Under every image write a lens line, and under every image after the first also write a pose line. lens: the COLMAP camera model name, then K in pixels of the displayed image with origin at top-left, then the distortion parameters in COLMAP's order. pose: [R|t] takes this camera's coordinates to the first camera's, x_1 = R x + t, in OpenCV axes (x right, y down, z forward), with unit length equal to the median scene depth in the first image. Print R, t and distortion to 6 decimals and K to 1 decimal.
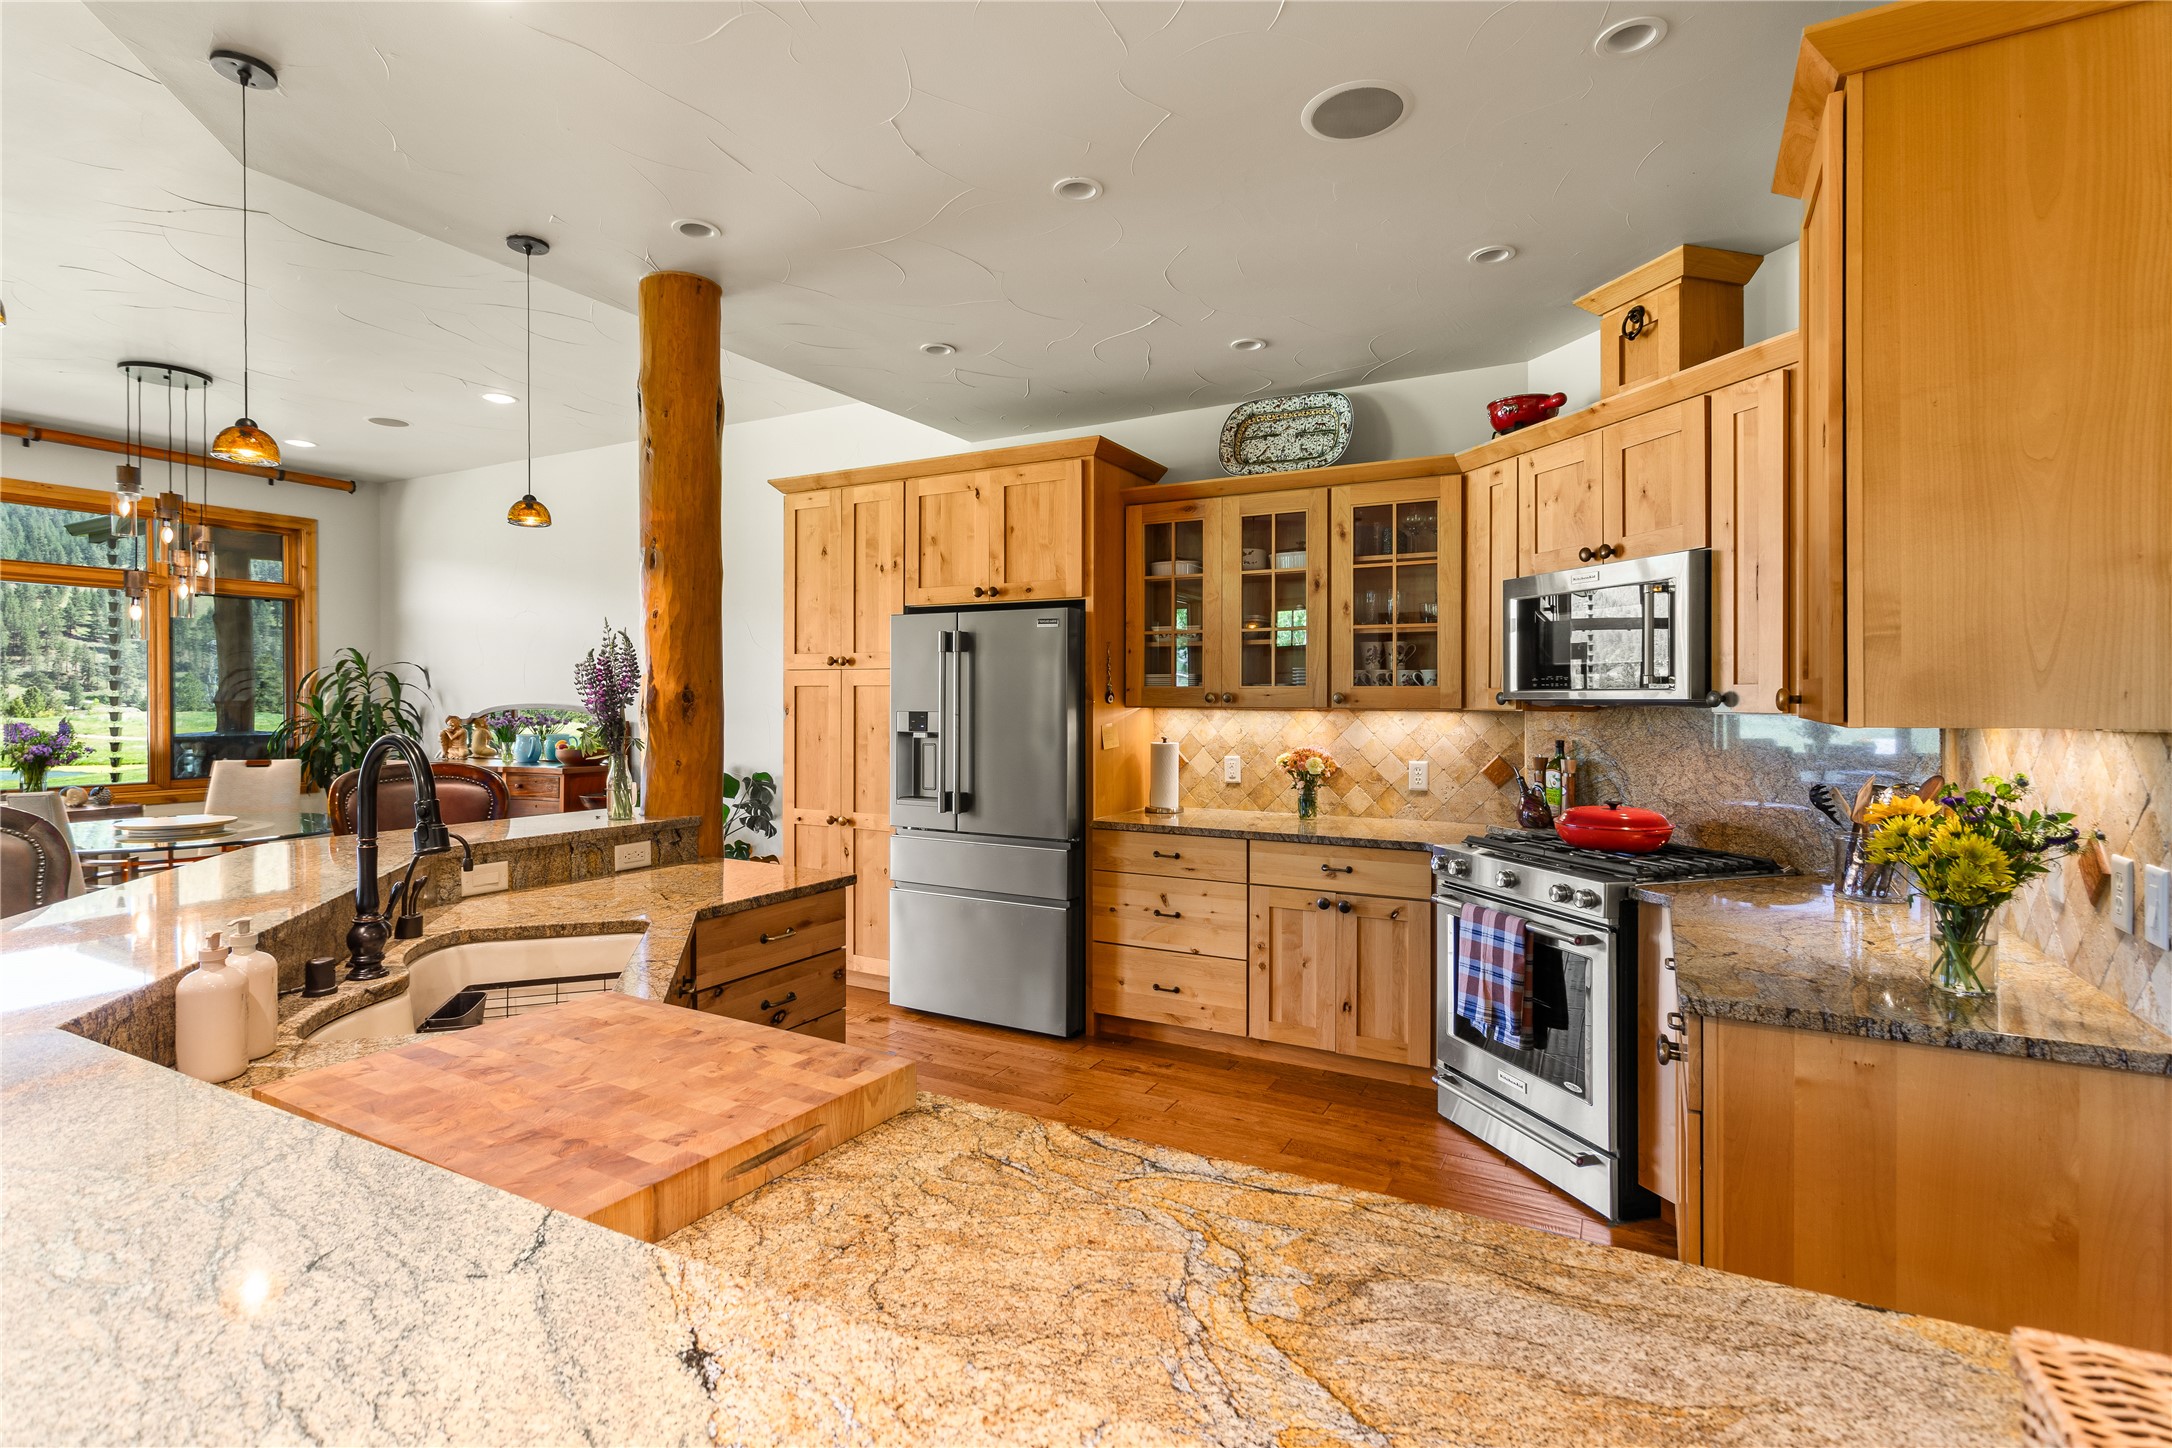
lens RADIAL K [[1030.0, 0, 1094.4], [0, 1030.0, 701.5], [0, 0, 1]] dist [0.000763, 0.000647]
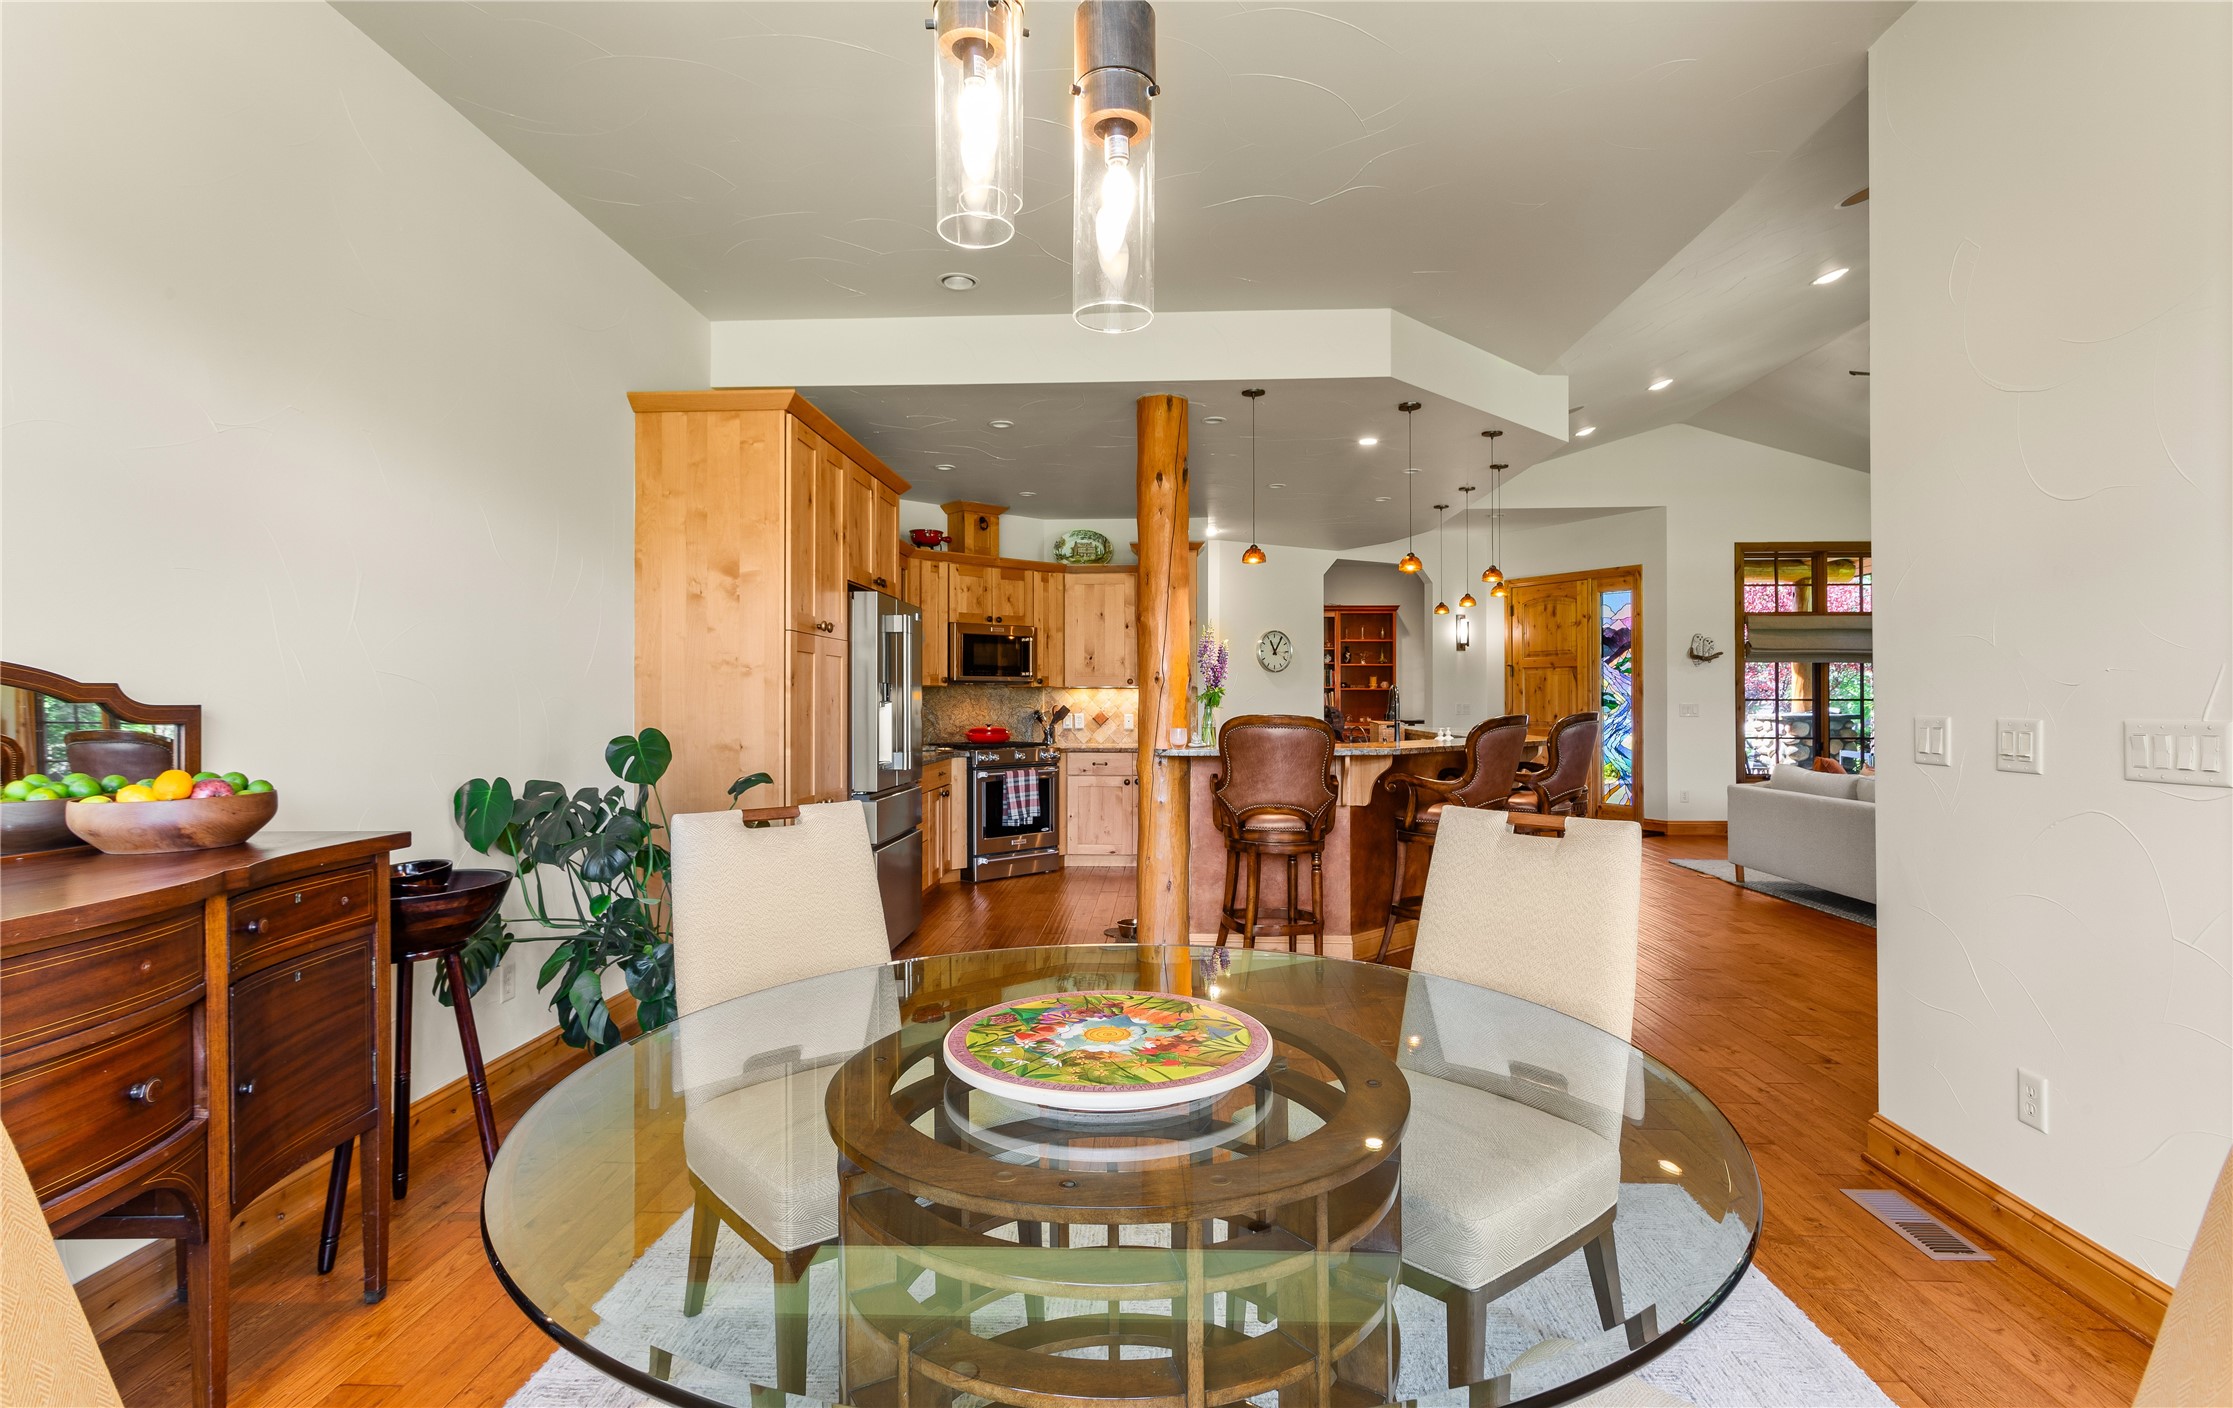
lens RADIAL K [[1054.8, 0, 1124.6], [0, 1054.8, 687.5], [0, 0, 1]] dist [0.012021, -0.001323]
pose [[-0.440069, 0.011004, 0.897897, -1.375852], [0.006146, 0.999938, -0.009243, 0.028196], [-0.897943, 0.001451, -0.440109, 1.350295]]
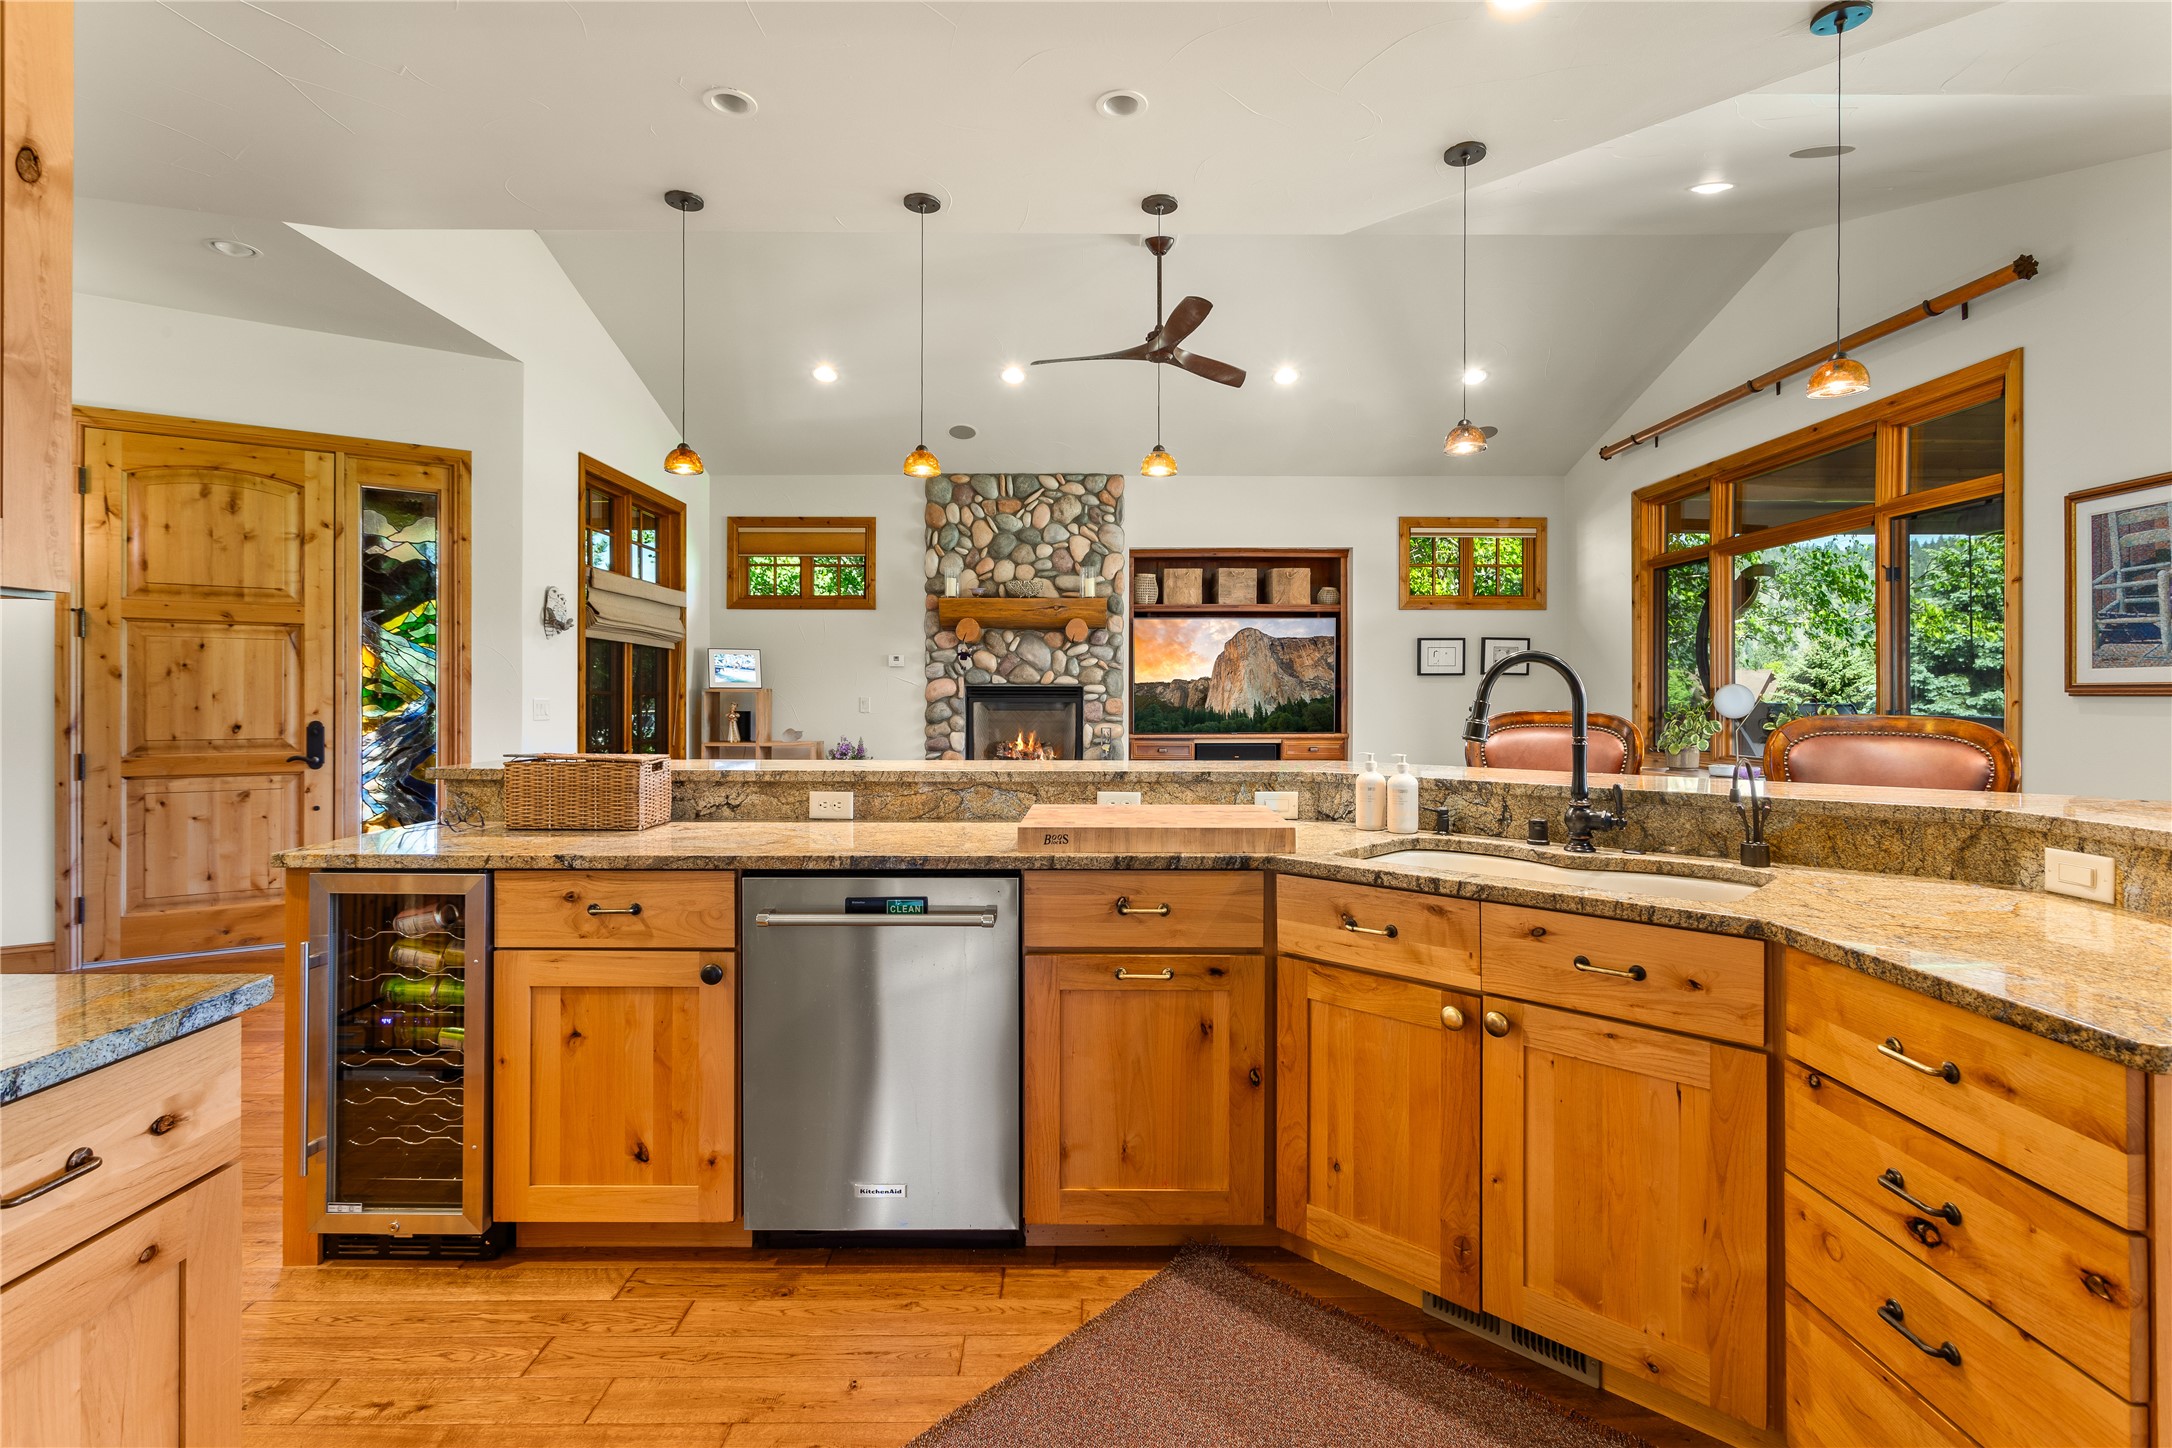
lens RADIAL K [[1030.0, 0, 1117.8], [0, 1030.0, 689.5], [0, 0, 1]] dist [0.000763, 0.000647]
pose [[-0.869695, -0.002212, -0.493585, 0.158134], [-0.001337, 0.999997, -0.002125, 0.038627], [0.493588, -0.001188, -0.869695, 0.798954]]
